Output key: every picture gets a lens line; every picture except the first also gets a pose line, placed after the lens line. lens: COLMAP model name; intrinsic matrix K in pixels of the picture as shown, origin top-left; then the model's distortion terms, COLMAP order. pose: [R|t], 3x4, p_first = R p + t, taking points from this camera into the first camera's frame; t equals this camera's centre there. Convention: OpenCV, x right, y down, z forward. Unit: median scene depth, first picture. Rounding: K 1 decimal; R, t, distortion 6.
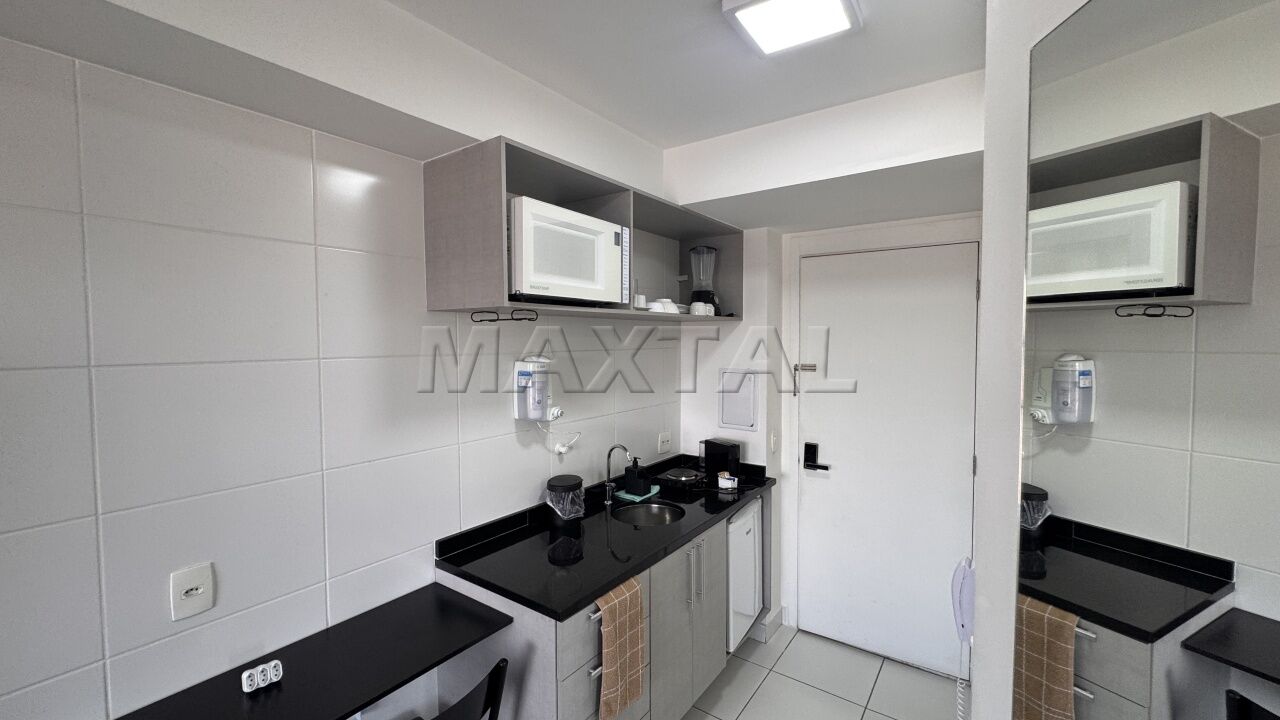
lens RADIAL K [[510.0, 0, 639.4], [0, 510.0, 359.0], [0, 0, 1]] dist [-0.003097, 0.000416]
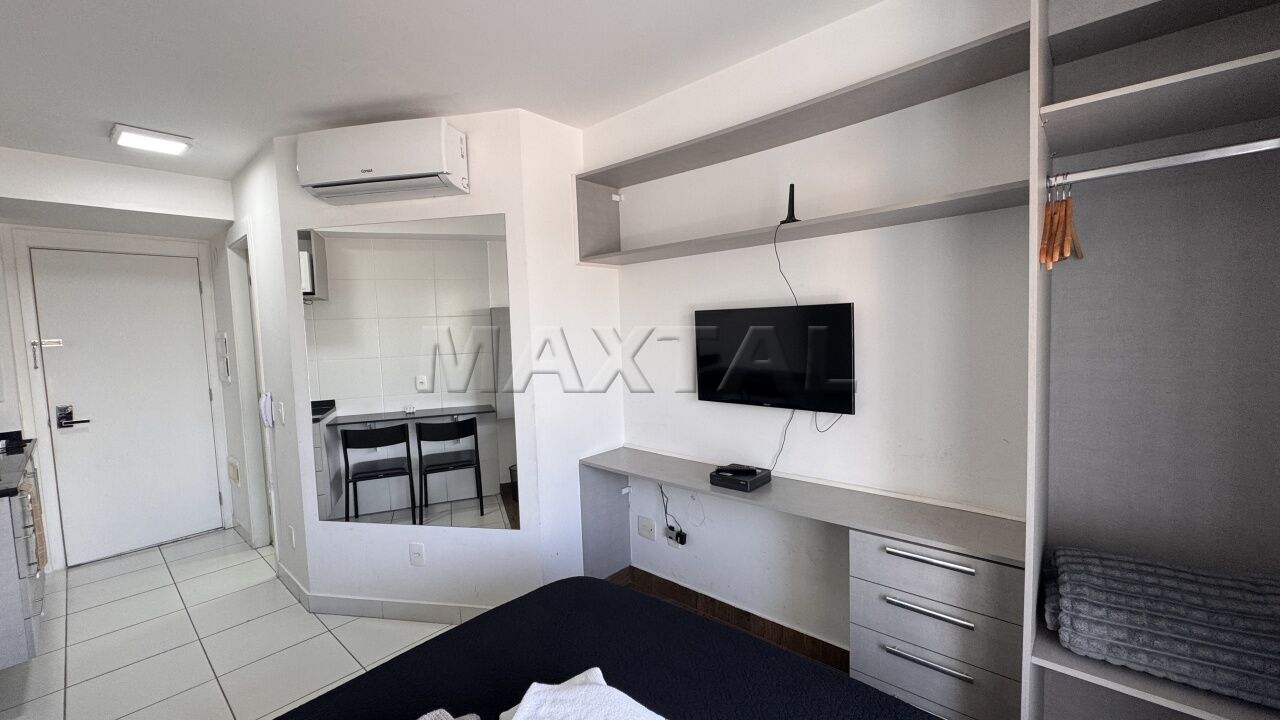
lens RADIAL K [[510.0, 0, 639.4], [0, 510.0, 359.0], [0, 0, 1]] dist [-0.003097, 0.000416]
pose [[0.108752, -0.065327, 0.991920, -0.757063], [0.075601, 0.995492, 0.057274, 0.098653], [-0.991190, 0.068761, 0.113200, -0.525443]]
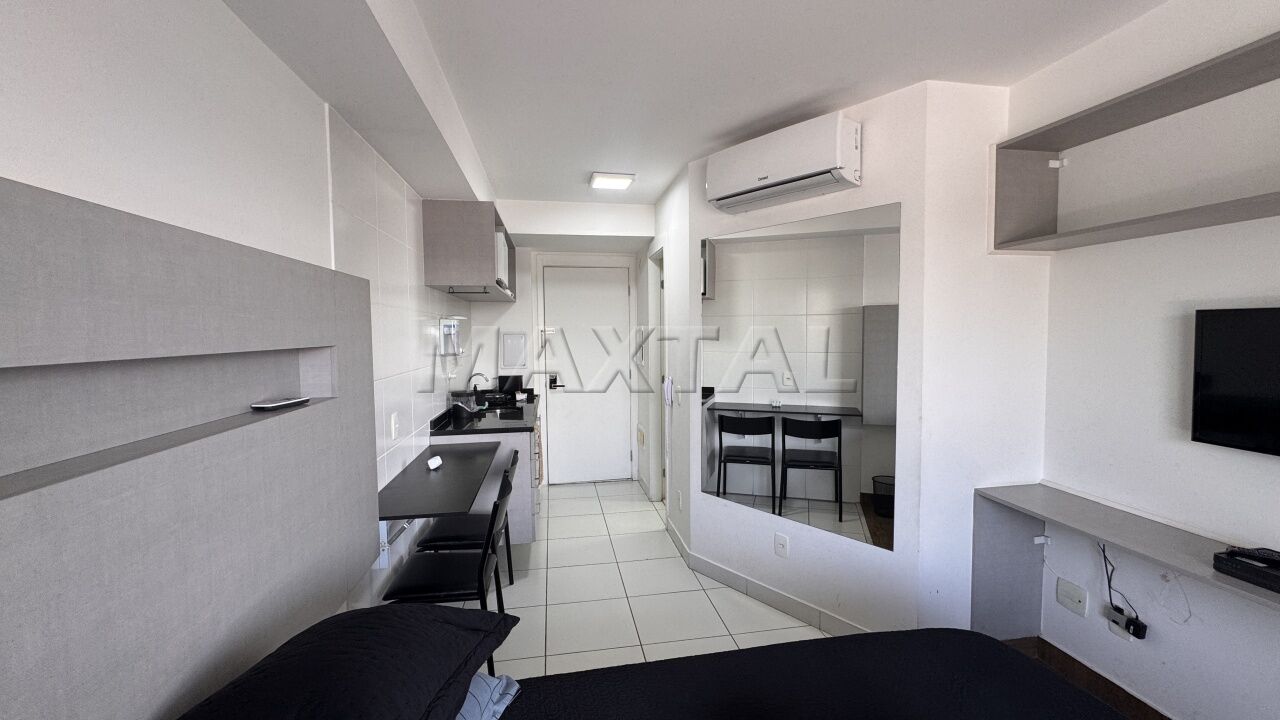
lens RADIAL K [[510.0, 0, 639.4], [0, 510.0, 359.0], [0, 0, 1]] dist [-0.003097, 0.000416]
pose [[0.702564, -0.041927, 0.710385, -0.757316], [0.036362, 0.999074, 0.023003, 0.093169], [-0.710691, 0.009670, 0.703437, -0.477825]]
